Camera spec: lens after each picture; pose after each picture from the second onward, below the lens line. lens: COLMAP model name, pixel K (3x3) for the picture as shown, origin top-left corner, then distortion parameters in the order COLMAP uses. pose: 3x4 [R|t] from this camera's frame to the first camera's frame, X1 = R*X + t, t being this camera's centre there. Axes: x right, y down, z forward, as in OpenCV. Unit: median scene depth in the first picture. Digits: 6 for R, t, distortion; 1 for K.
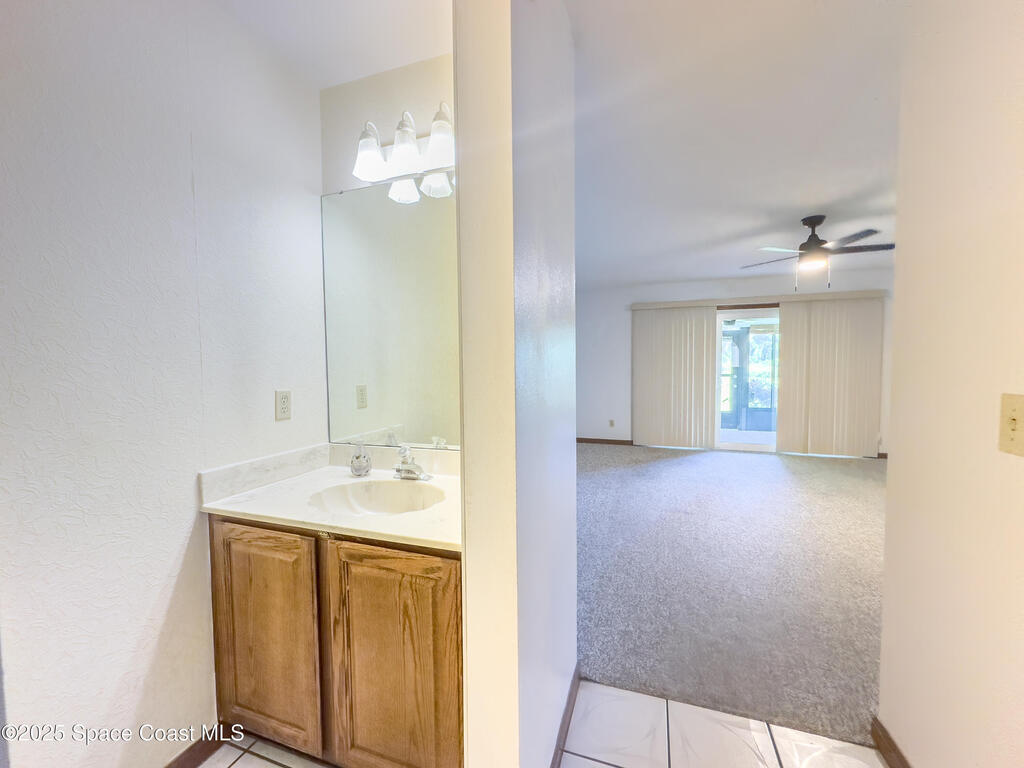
lens RADIAL K [[412.0, 0, 510.3], [0, 412.0, 384.6], [0, 0, 1]] dist [-0.000849, -0.000032]
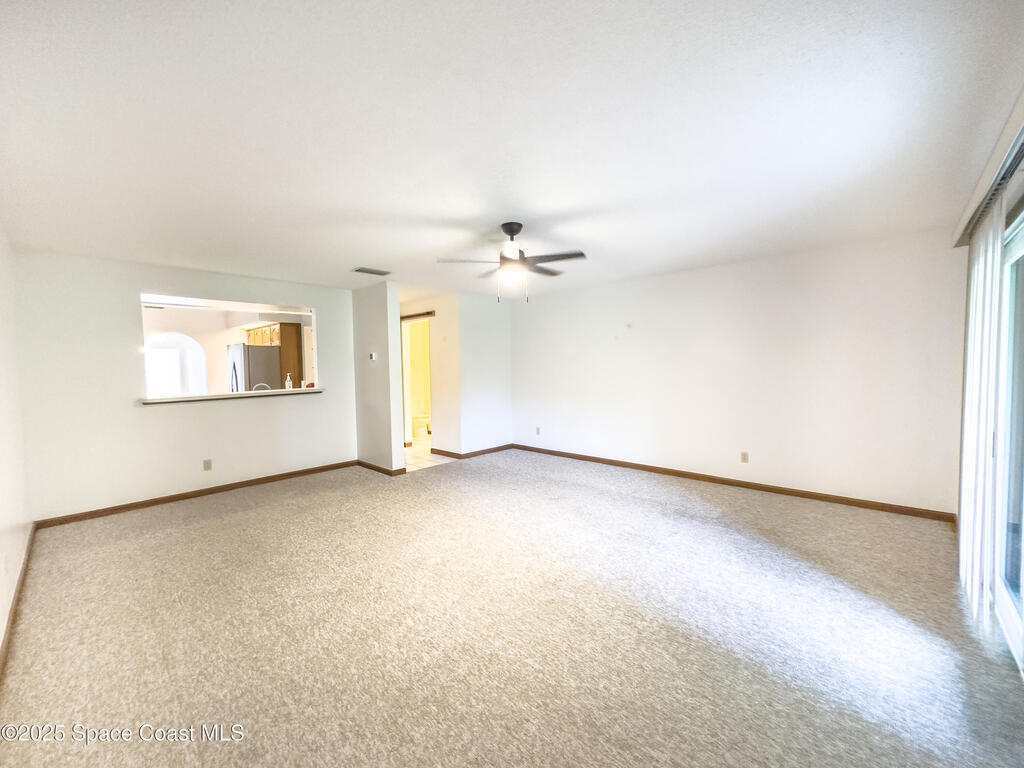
lens RADIAL K [[412.0, 0, 510.3], [0, 412.0, 384.6], [0, 0, 1]] dist [-0.000849, -0.000032]
pose [[-0.408412, 0.058858, -0.910898, 0.974059], [-0.022032, 0.996993, 0.074299, -0.068909], [0.912532, 0.050413, -0.405887, 0.844302]]
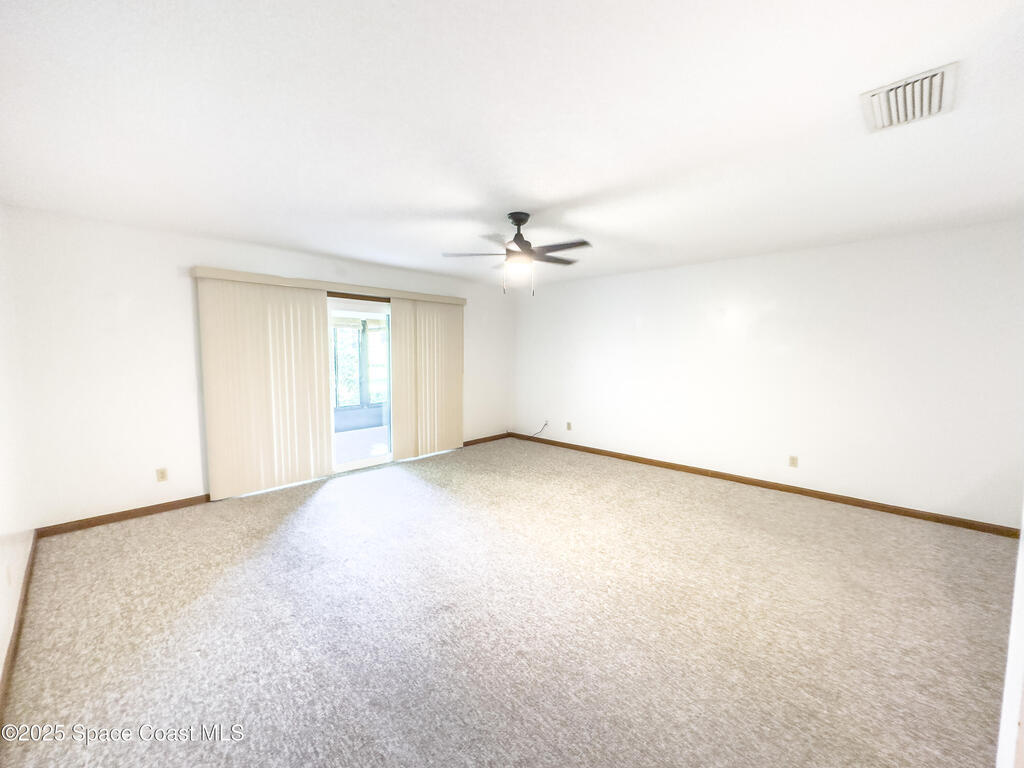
lens RADIAL K [[412.0, 0, 510.3], [0, 412.0, 384.6], [0, 0, 1]] dist [-0.000849, -0.000032]
pose [[0.415283, -0.065555, 0.907327, -0.068113], [0.035046, 0.997813, 0.056052, -0.050973], [-0.909017, 0.008521, 0.416672, 0.391117]]
